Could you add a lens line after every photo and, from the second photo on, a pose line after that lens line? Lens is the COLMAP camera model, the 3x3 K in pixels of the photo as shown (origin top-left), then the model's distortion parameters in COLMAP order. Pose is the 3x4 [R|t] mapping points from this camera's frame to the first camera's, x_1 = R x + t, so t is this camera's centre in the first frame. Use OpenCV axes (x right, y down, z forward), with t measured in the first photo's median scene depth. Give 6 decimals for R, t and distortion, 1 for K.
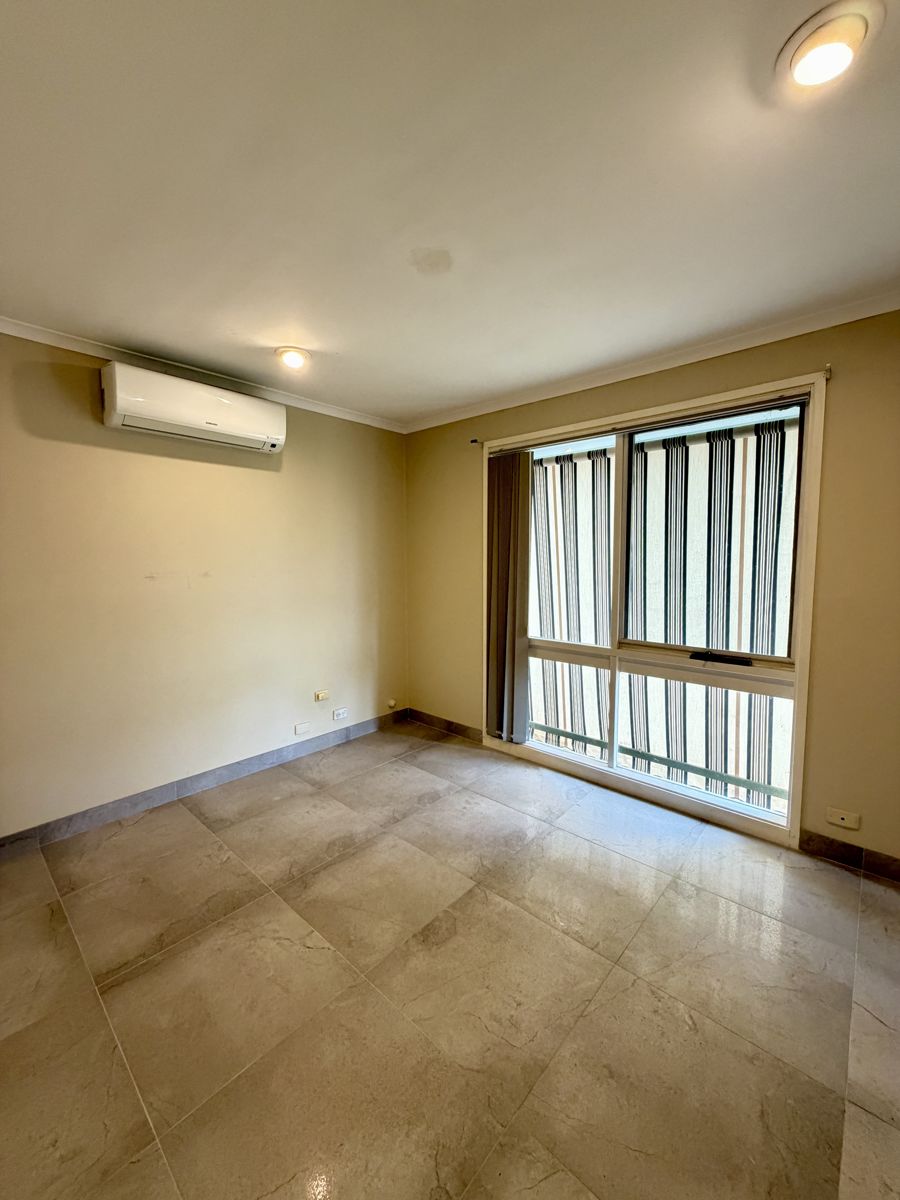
lens RADIAL K [[477.5, 0, 450.5], [0, 477.5, 601.8], [0, 0, 1]] dist [-0.000416, -0.000154]
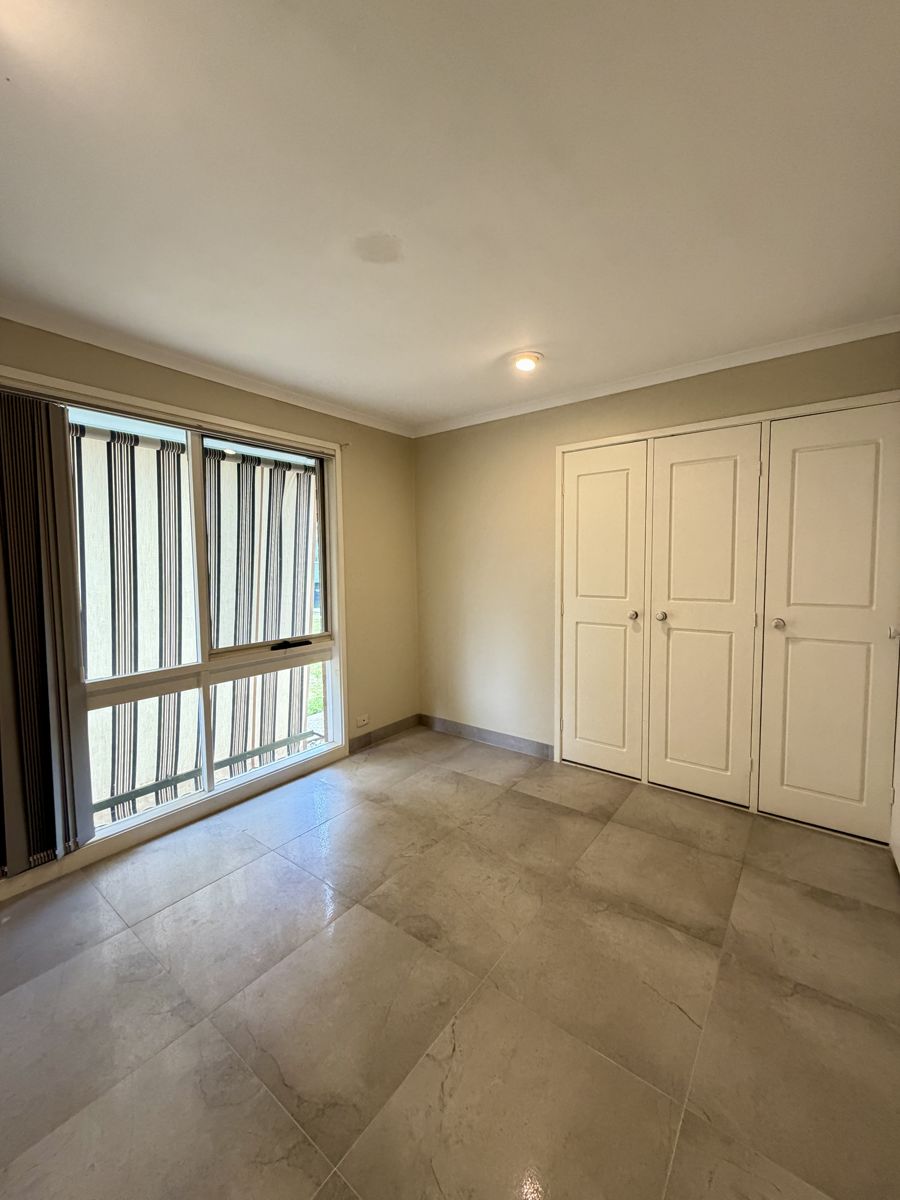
lens RADIAL K [[477.5, 0, 450.4], [0, 477.5, 599.4], [0, 0, 1]] dist [-0.000416, -0.000154]
pose [[-0.085542, -0.072954, 0.993660, -0.677601], [0.106153, 0.990972, 0.081895, -0.053876], [-0.990663, 0.112485, -0.077026, 0.646835]]
